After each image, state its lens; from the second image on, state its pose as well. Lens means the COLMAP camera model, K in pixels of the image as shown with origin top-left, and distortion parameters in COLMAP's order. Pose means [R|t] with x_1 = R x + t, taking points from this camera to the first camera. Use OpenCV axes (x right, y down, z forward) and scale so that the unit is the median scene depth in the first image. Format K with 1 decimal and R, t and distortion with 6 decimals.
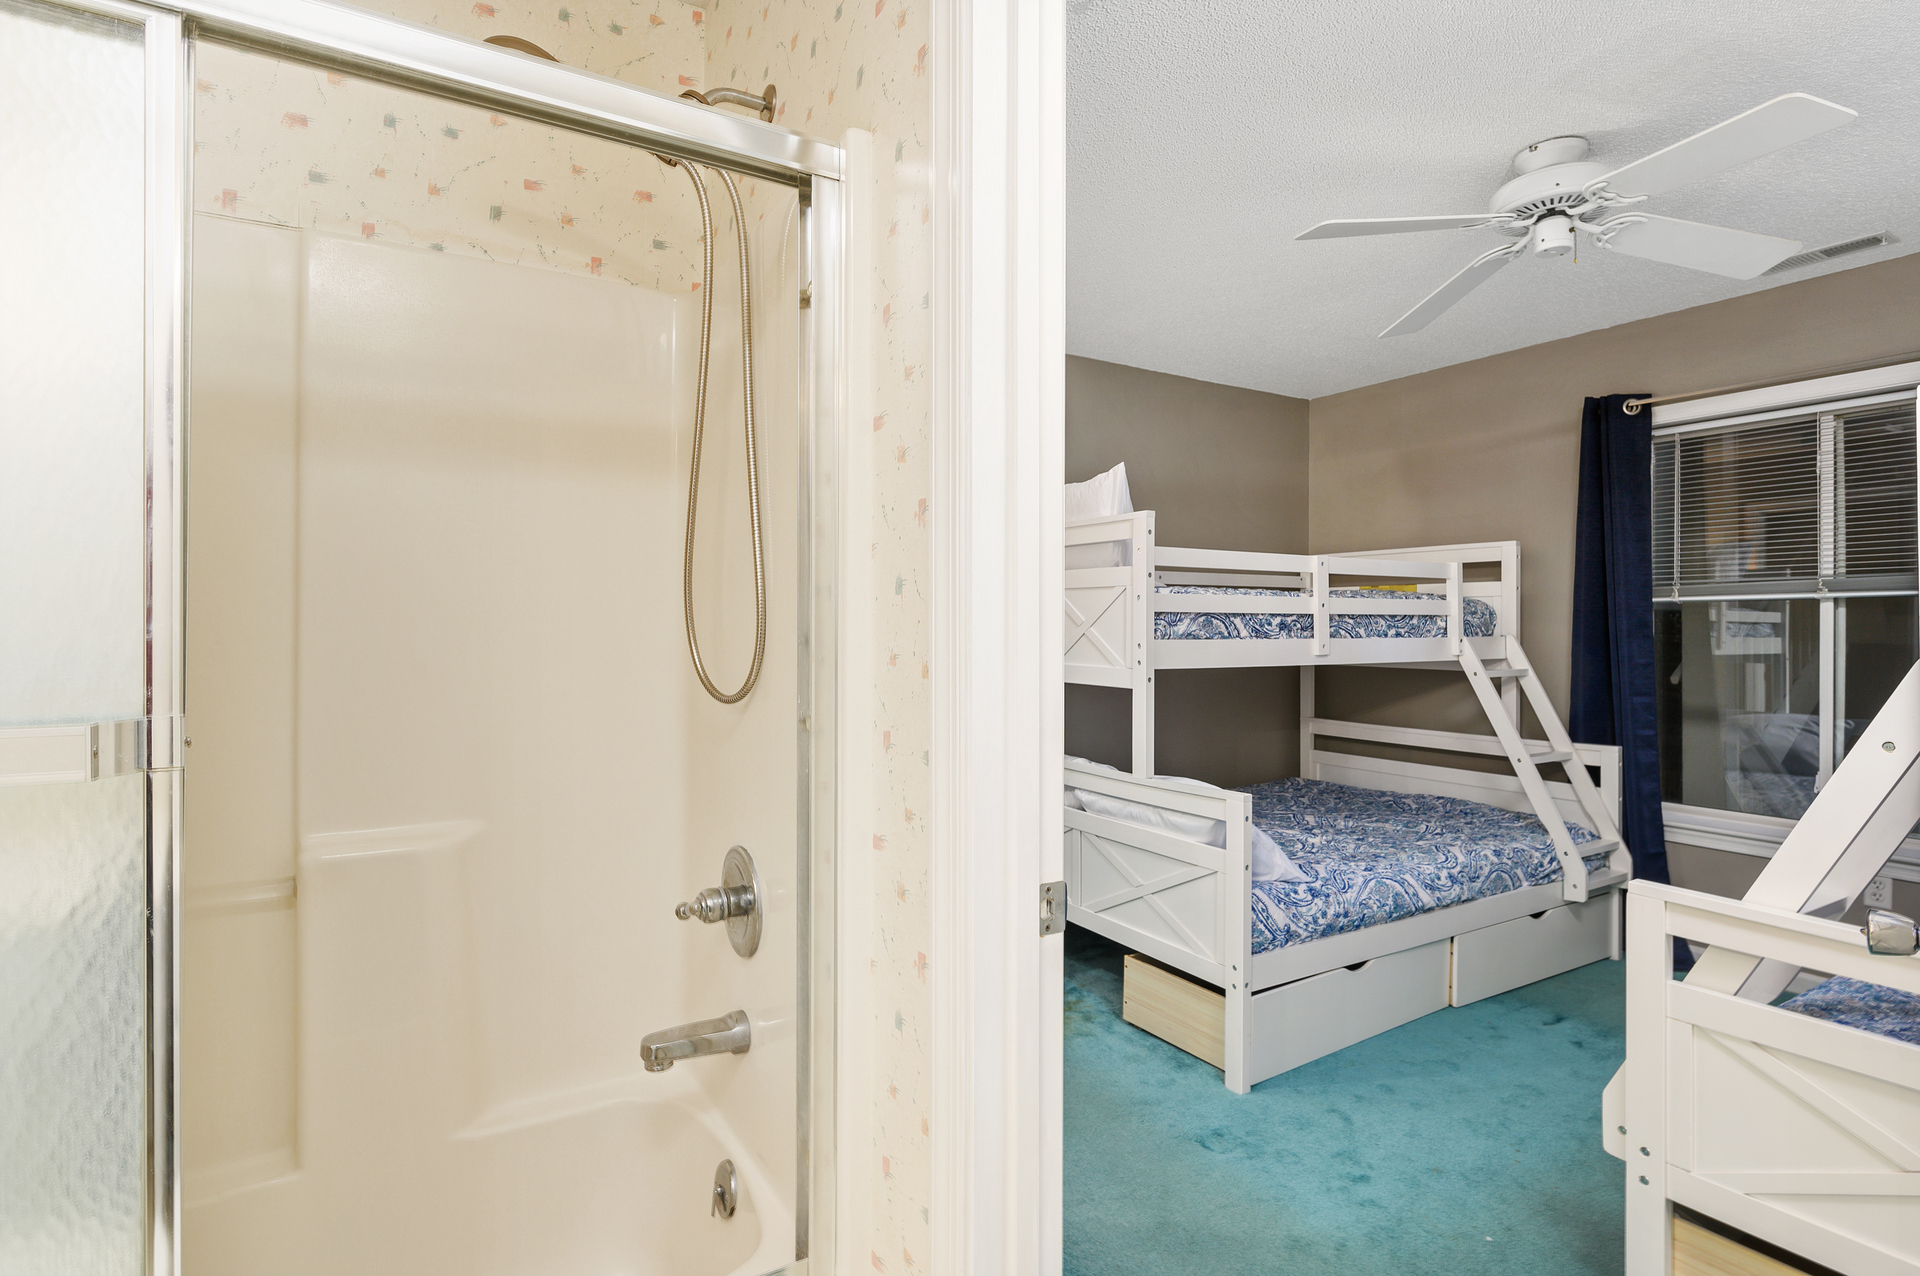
lens RADIAL K [[968.3, 0, 965.1], [0, 968.3, 624.5], [0, 0, 1]] dist [0.010598, -0.014338]
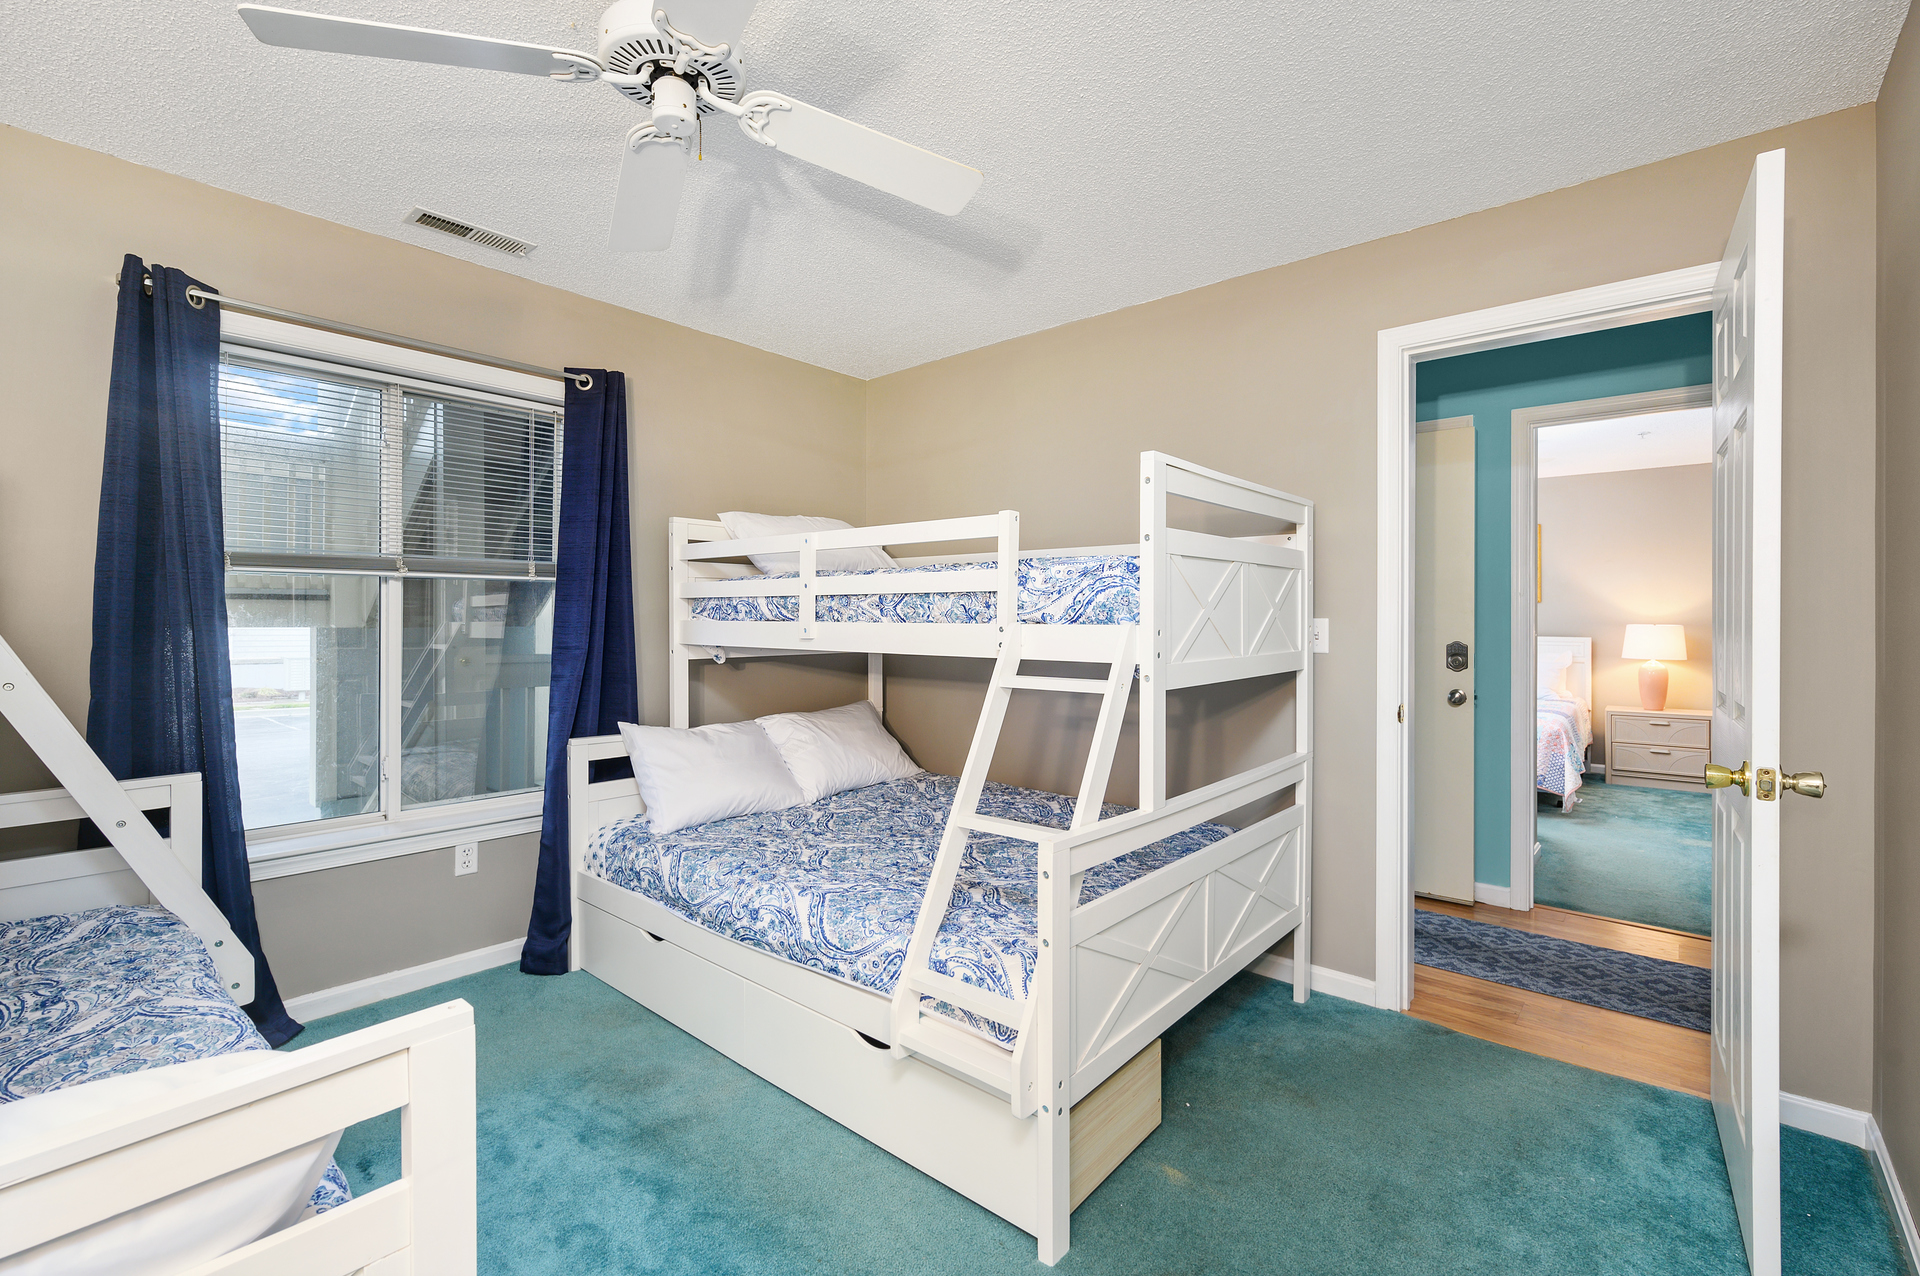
lens RADIAL K [[837.8, 0, 958.6], [0, 837.8, 624.0], [0, 0, 1]] dist [-0.001092, -0.000090]
pose [[-0.312965, -0.005137, 0.949751, -0.085221], [-0.003858, 0.999984, 0.004138, 0.013984], [-0.949757, -0.002369, -0.312980, 0.717985]]
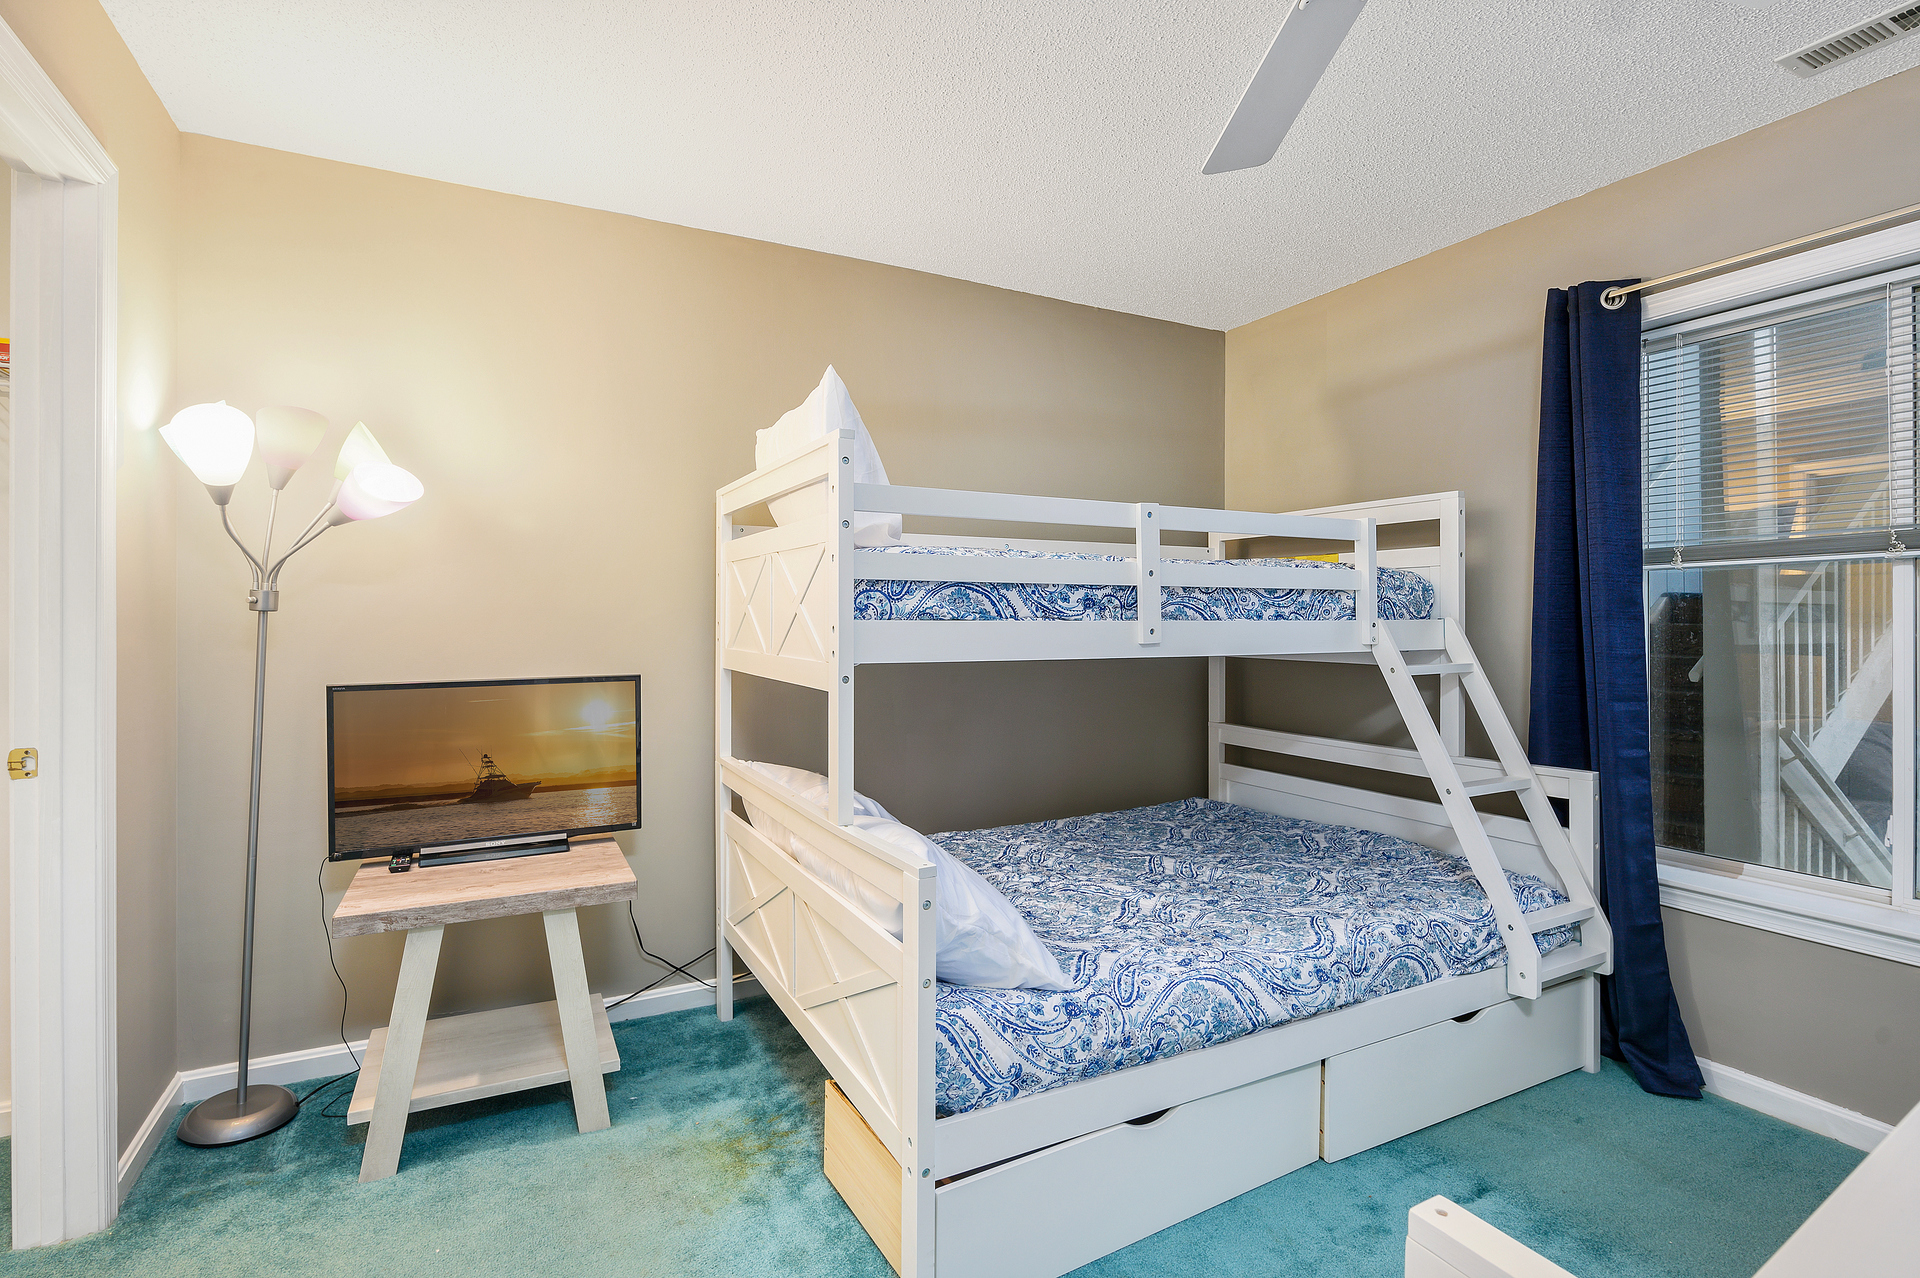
lens RADIAL K [[925.5, 0, 959.3], [0, 925.5, 614.0], [0, 0, 1]] dist [-0.002980, -0.000219]
pose [[0.998050, -0.000986, -0.062413, 0.270381], [0.000781, 0.999994, -0.003310, 0.011938], [0.062416, 0.003254, 0.998045, 0.315785]]
